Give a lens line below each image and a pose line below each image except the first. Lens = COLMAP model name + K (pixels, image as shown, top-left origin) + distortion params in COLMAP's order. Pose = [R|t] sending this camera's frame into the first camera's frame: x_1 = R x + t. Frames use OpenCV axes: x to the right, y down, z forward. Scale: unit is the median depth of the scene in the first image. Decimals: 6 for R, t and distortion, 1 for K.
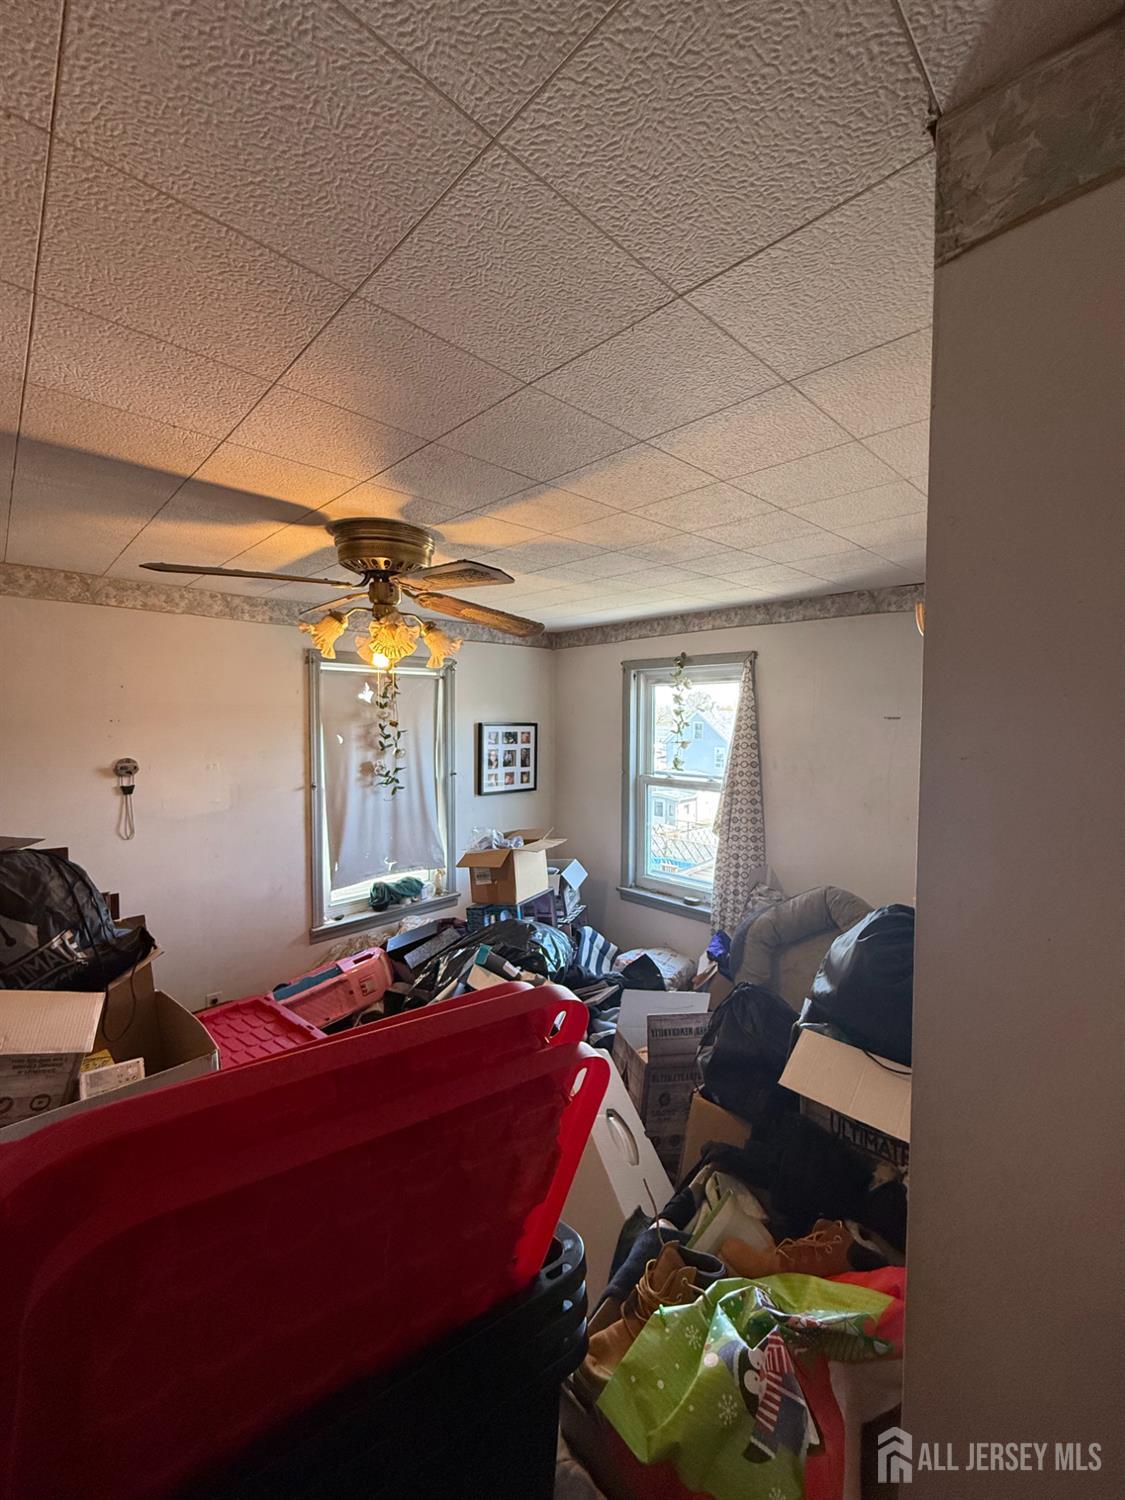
lens RADIAL K [[596.3, 0, 561.4], [0, 596.3, 746.1], [0, 0, 1]] dist [0.001643, -0.000364]
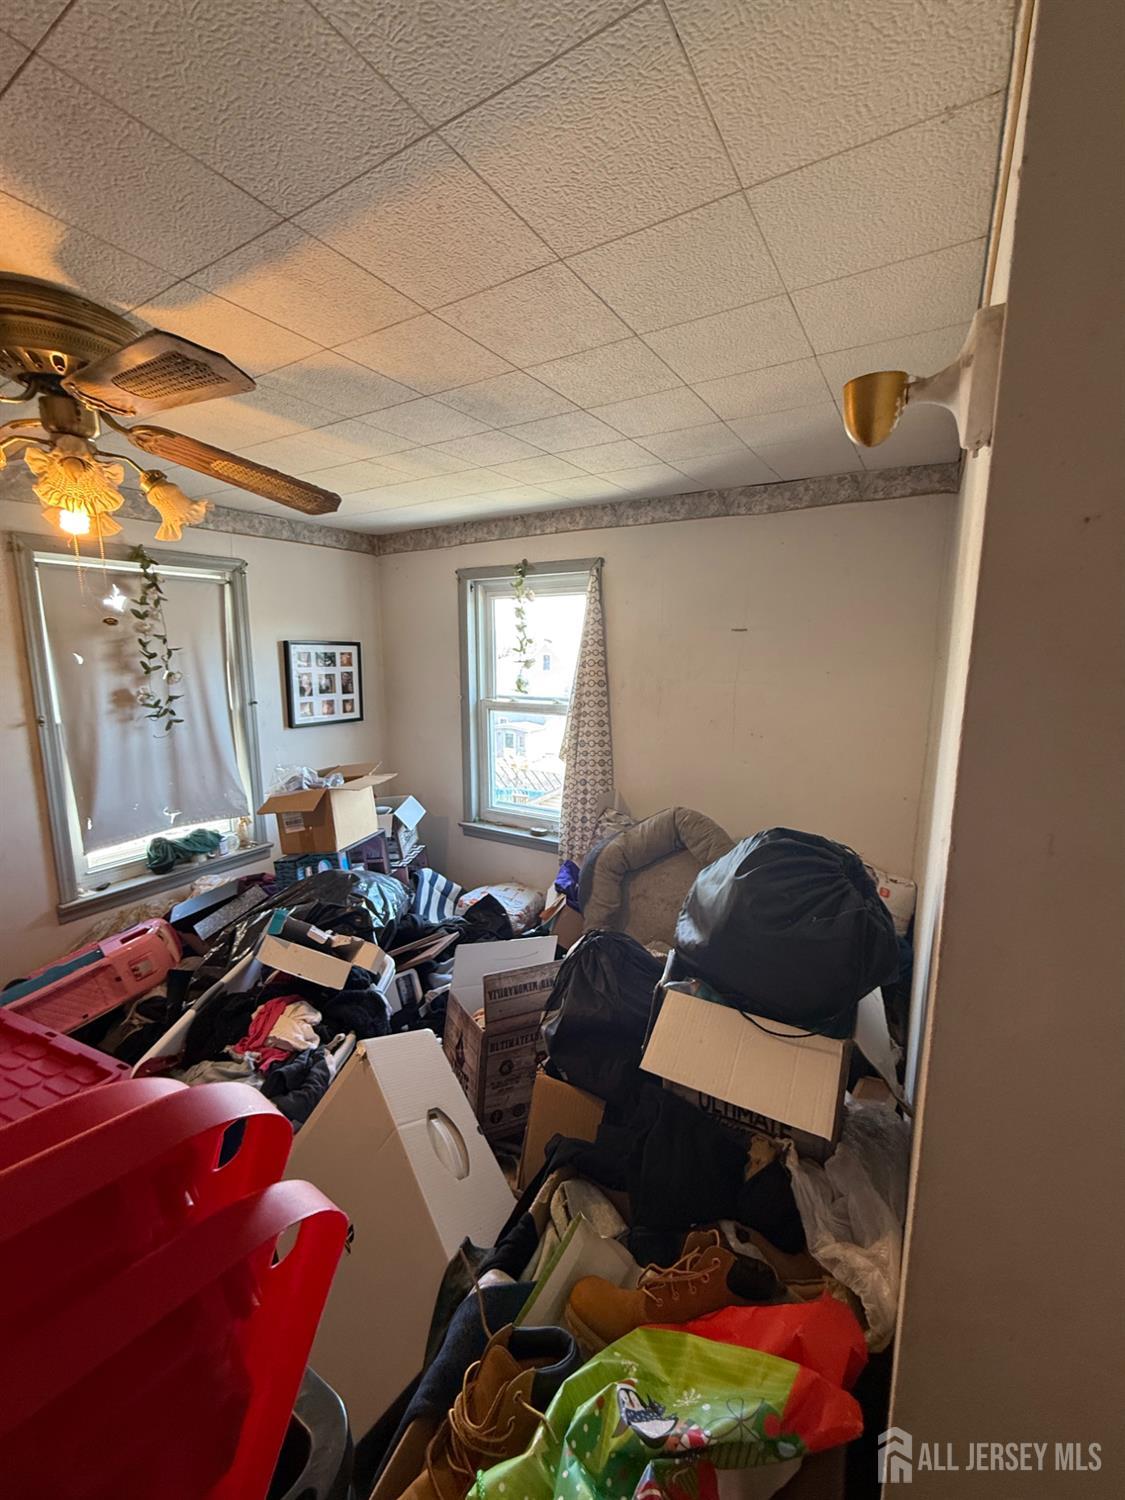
lens RADIAL K [[596.3, 0, 561.4], [0, 596.3, 746.1], [0, 0, 1]] dist [0.001643, -0.000364]
pose [[0.968842, -0.041498, 0.244180, 0.032815], [0.014002, 0.993465, 0.113279, 0.022270], [-0.247285, -0.106330, 0.963091, 0.113677]]
